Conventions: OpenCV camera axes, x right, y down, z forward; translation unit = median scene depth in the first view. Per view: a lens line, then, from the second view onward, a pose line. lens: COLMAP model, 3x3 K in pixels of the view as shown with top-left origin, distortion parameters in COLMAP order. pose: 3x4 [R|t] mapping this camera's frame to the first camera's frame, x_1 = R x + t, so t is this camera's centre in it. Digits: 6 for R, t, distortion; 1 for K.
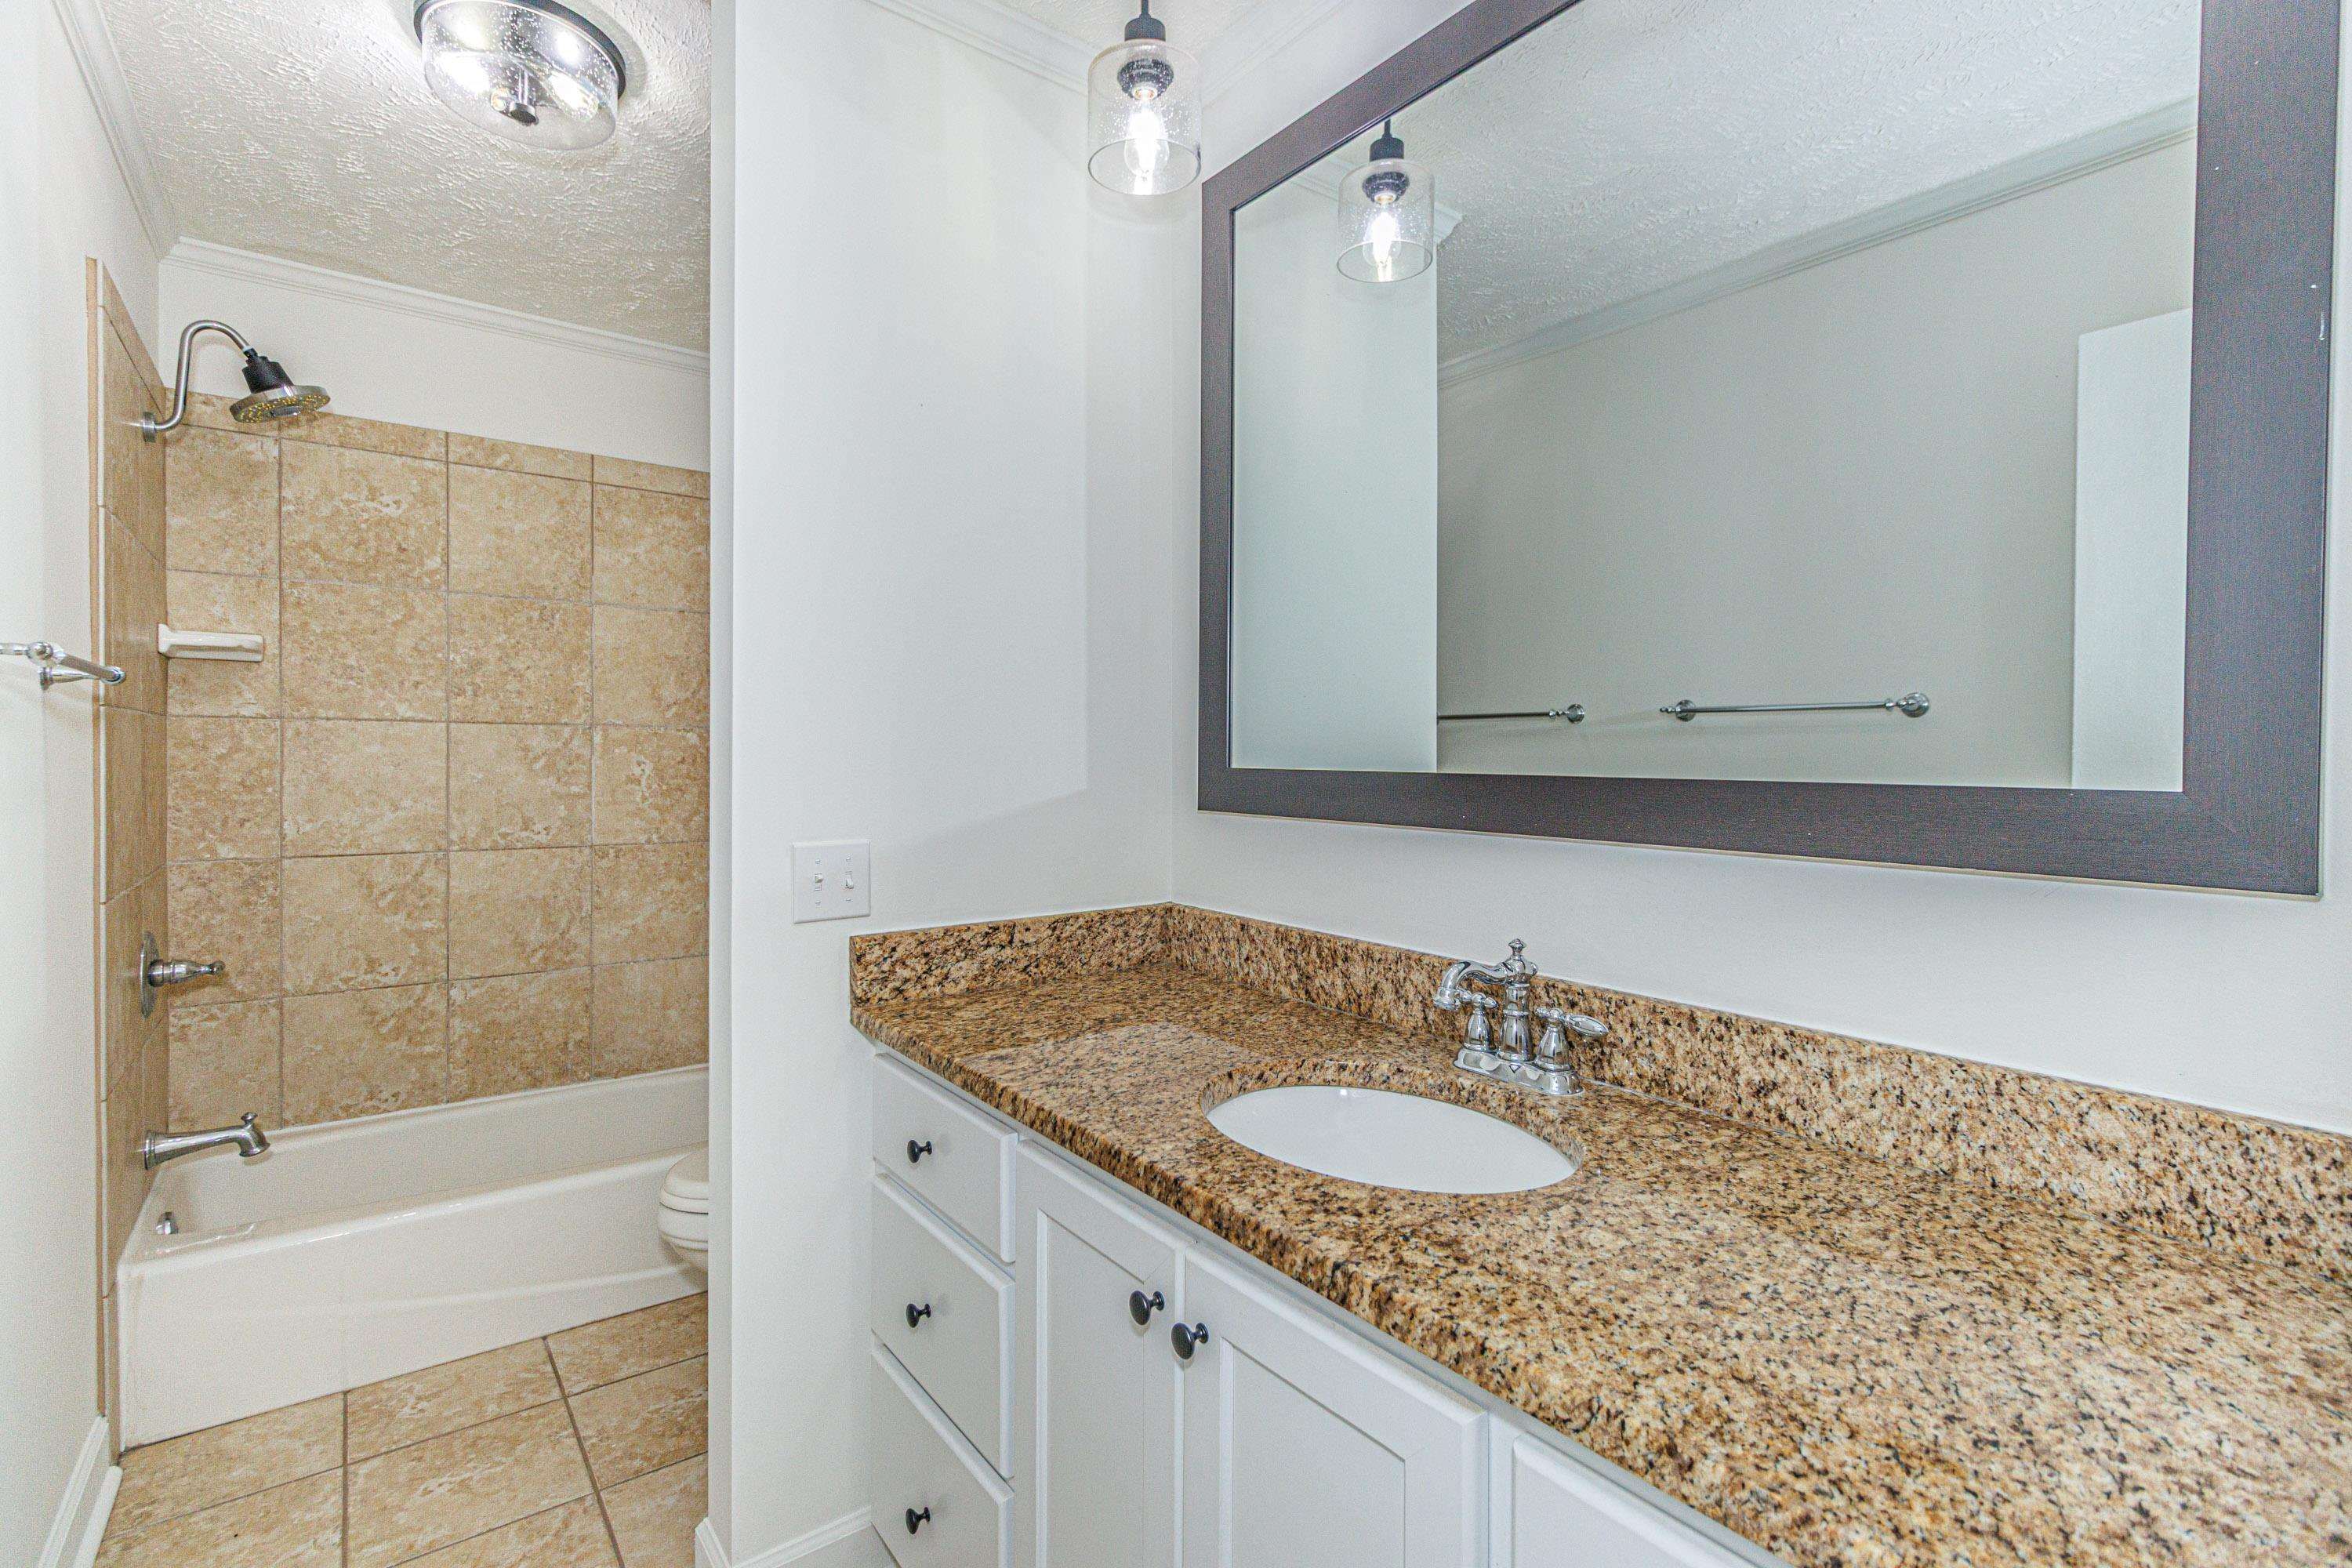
lens RADIAL K [[1085.6, 0, 1173.6], [0, 1085.6, 762.6], [0, 0, 1]] dist [0.002572, -0.000838]
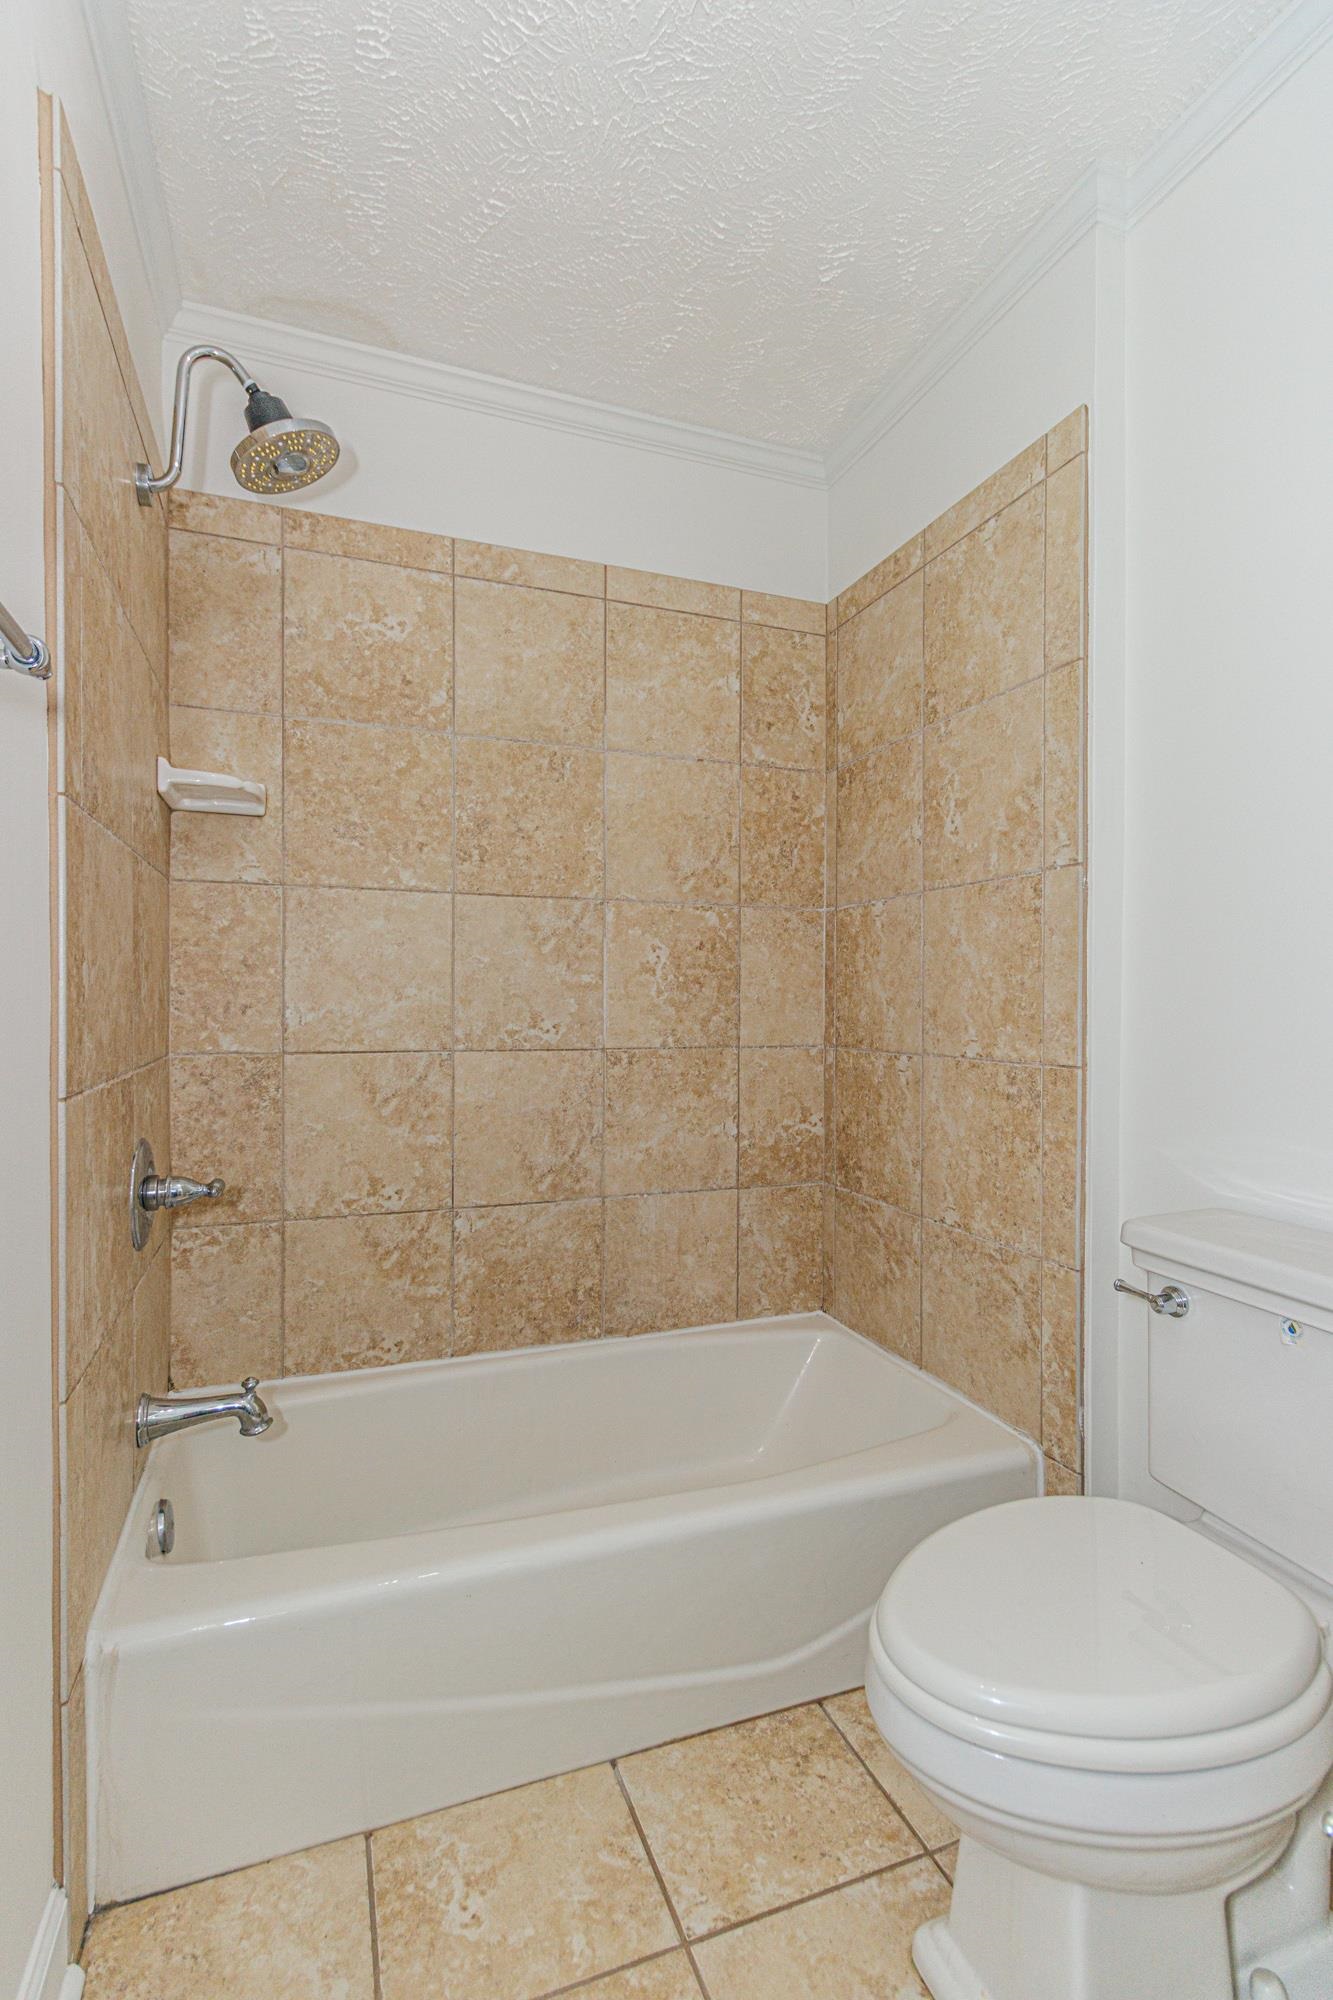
lens RADIAL K [[923.1, 0, 664.4], [0, 923.1, 1007.7], [0, 0, 1]] dist [0.002572, -0.000838]
pose [[0.959378, 0.001515, -0.282119, -0.327191], [-0.001522, 0.999999, 0.000194, 0.050148], [0.282119, 0.000243, 0.959380, 0.387039]]
